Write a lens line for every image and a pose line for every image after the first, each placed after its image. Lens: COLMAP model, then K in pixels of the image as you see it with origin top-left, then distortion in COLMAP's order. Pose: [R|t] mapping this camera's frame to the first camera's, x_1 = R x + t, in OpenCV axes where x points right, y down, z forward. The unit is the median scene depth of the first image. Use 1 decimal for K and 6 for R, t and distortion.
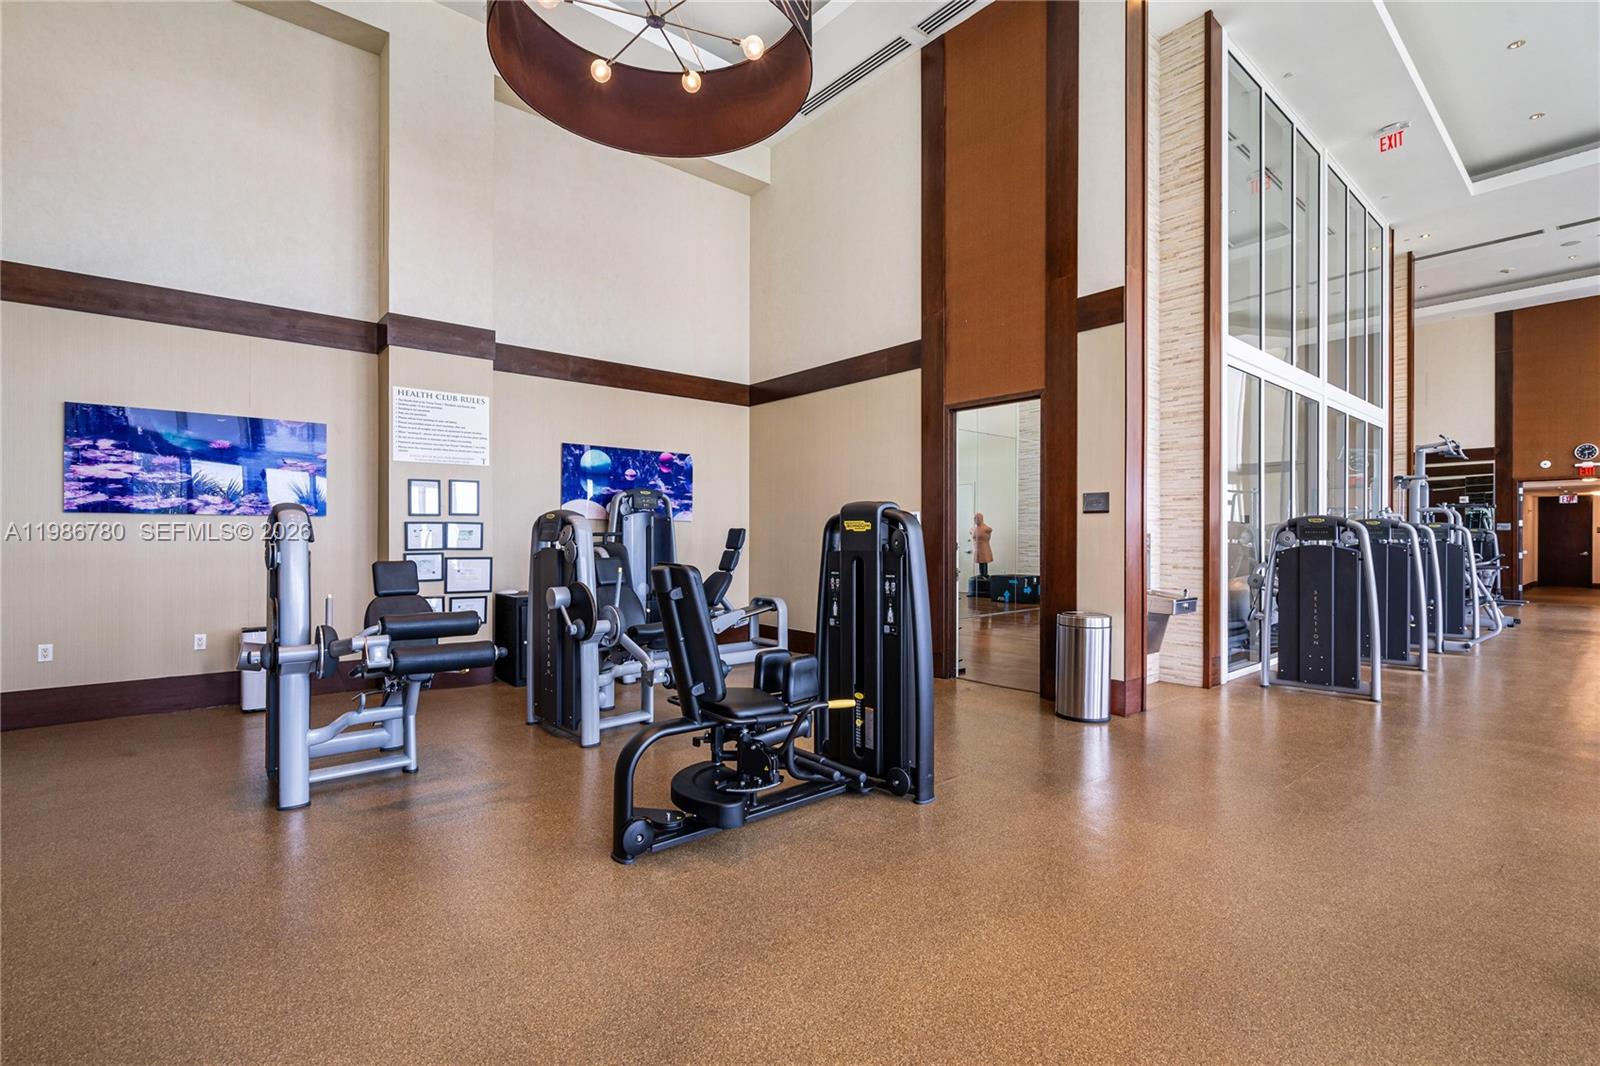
lens RADIAL K [[726.7, 0, 793.5], [0, 726.7, 537.6], [0, 0, 1]] dist [0.000452, -0.000570]
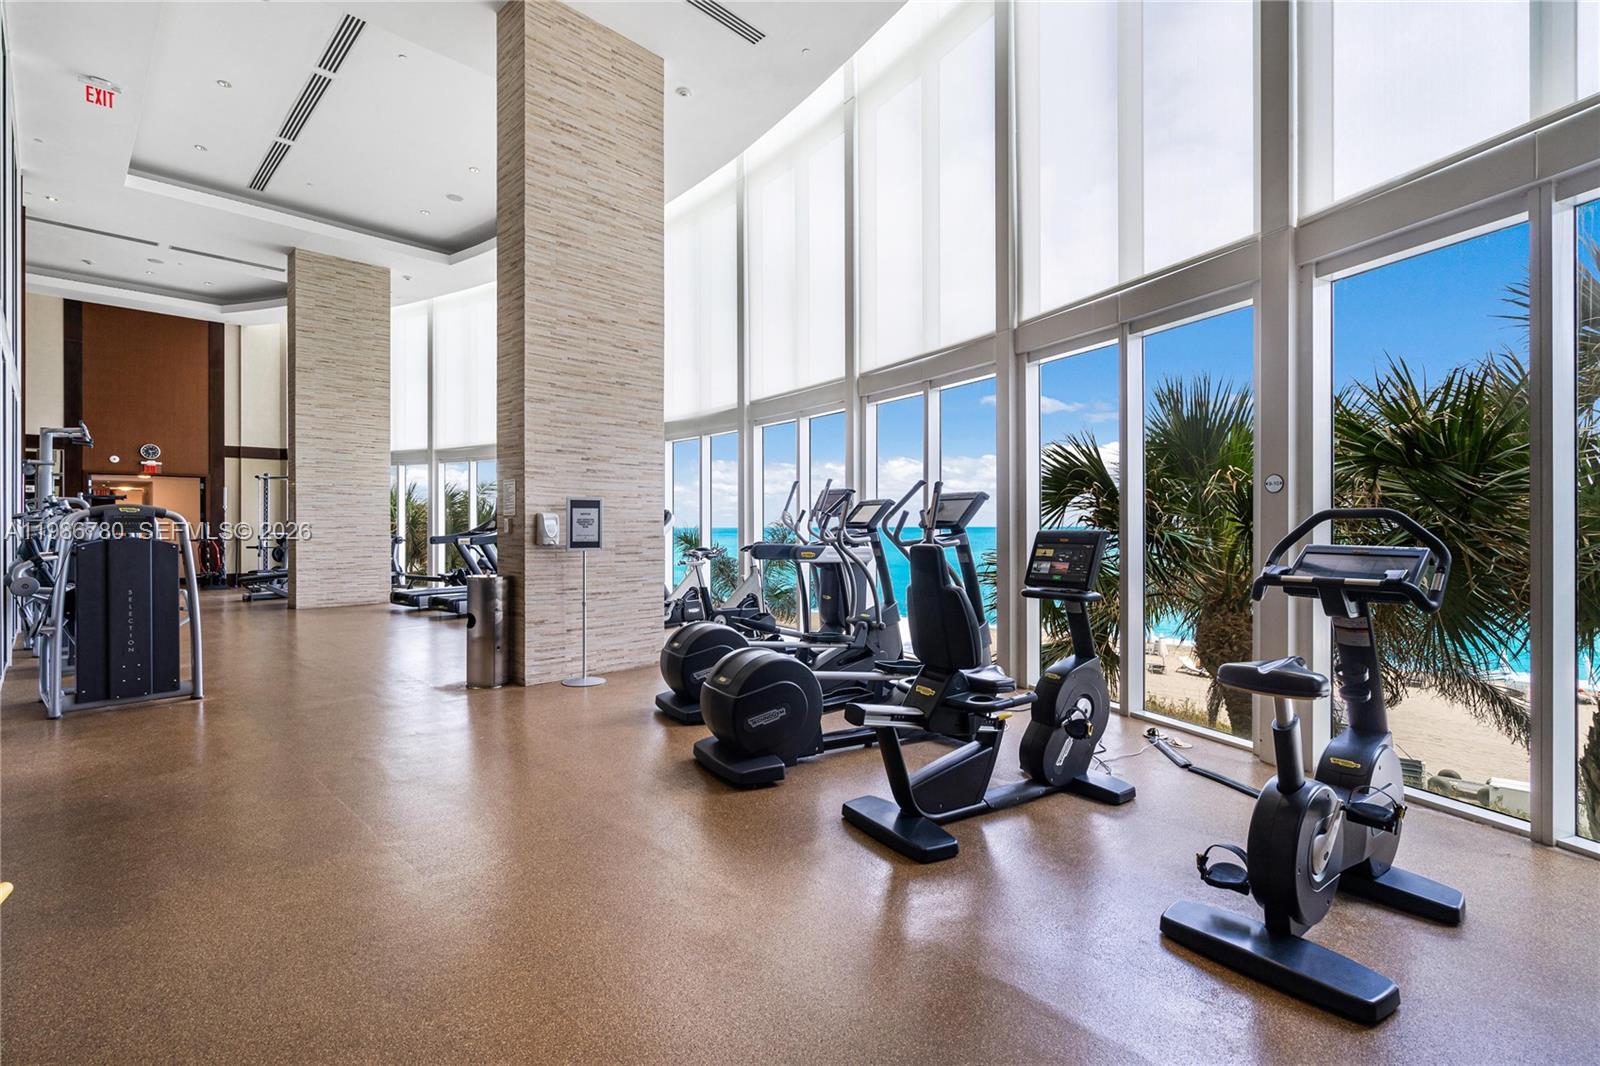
lens RADIAL K [[726.7, 0, 793.3], [0, 726.7, 525.6], [0, 0, 1]] dist [0.000452, -0.000570]
pose [[-0.092657, 0.000151, 0.995698, -0.124933], [0.005740, 0.999983, 0.000383, -0.000014], [-0.995682, 0.005750, -0.092657, 0.160269]]
